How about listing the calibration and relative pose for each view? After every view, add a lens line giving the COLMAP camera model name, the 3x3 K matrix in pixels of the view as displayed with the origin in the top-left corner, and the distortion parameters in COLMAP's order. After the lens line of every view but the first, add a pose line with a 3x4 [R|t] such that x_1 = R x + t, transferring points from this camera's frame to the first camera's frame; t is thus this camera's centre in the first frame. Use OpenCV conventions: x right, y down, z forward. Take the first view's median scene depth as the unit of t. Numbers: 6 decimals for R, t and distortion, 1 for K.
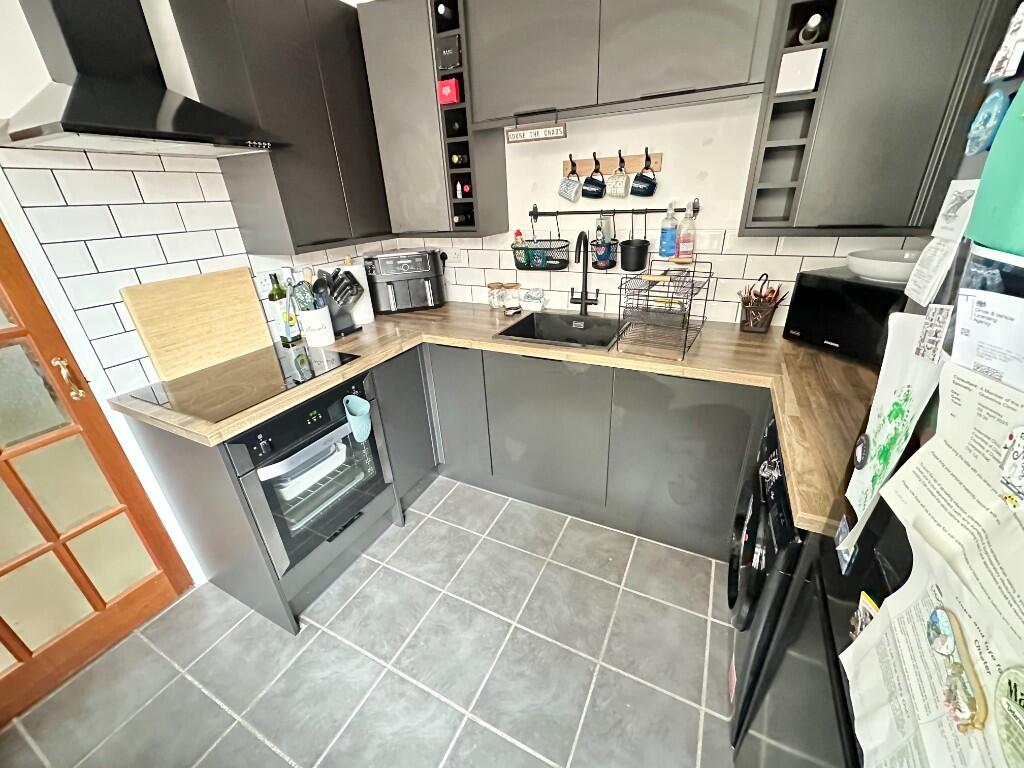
lens RADIAL K [[407.9, 0, 513.8], [0, 407.9, 383.3], [0, 0, 1]] dist [-0.000270, -0.000289]
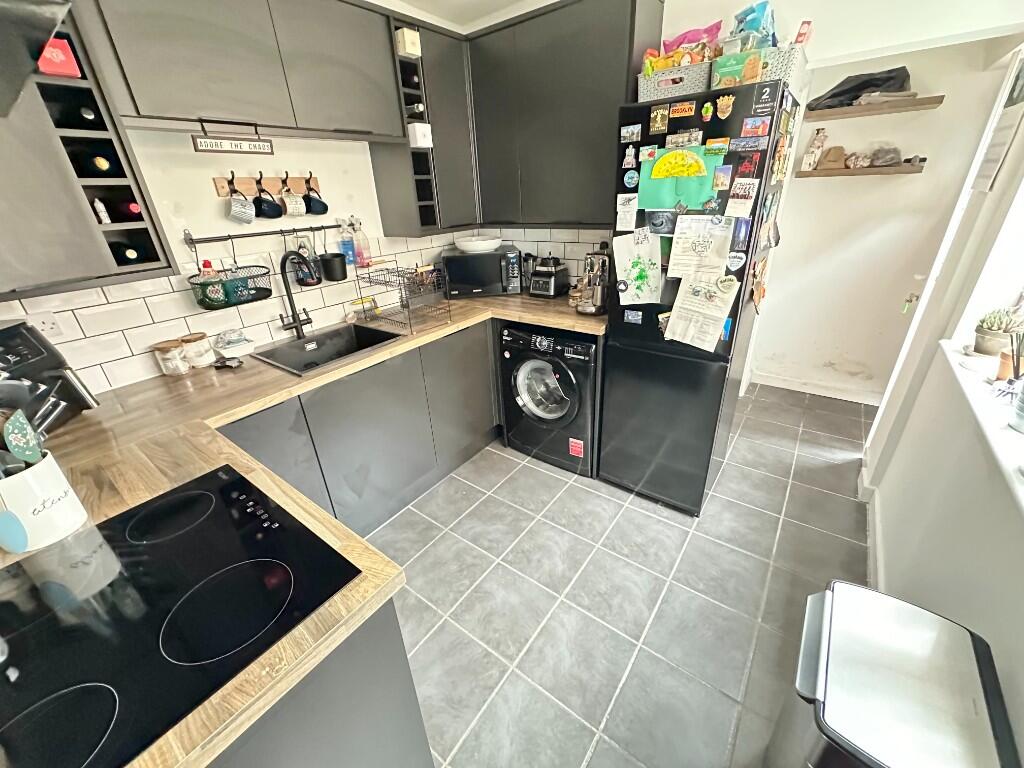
lens RADIAL K [[407.9, 0, 512.7], [0, 407.9, 383.3], [0, 0, 1]] dist [-0.000270, -0.000289]
pose [[0.179526, -0.385381, 0.905126, -0.766361], [0.452891, 0.849151, 0.271721, -0.133284], [-0.873304, 0.361142, 0.326980, 0.345915]]
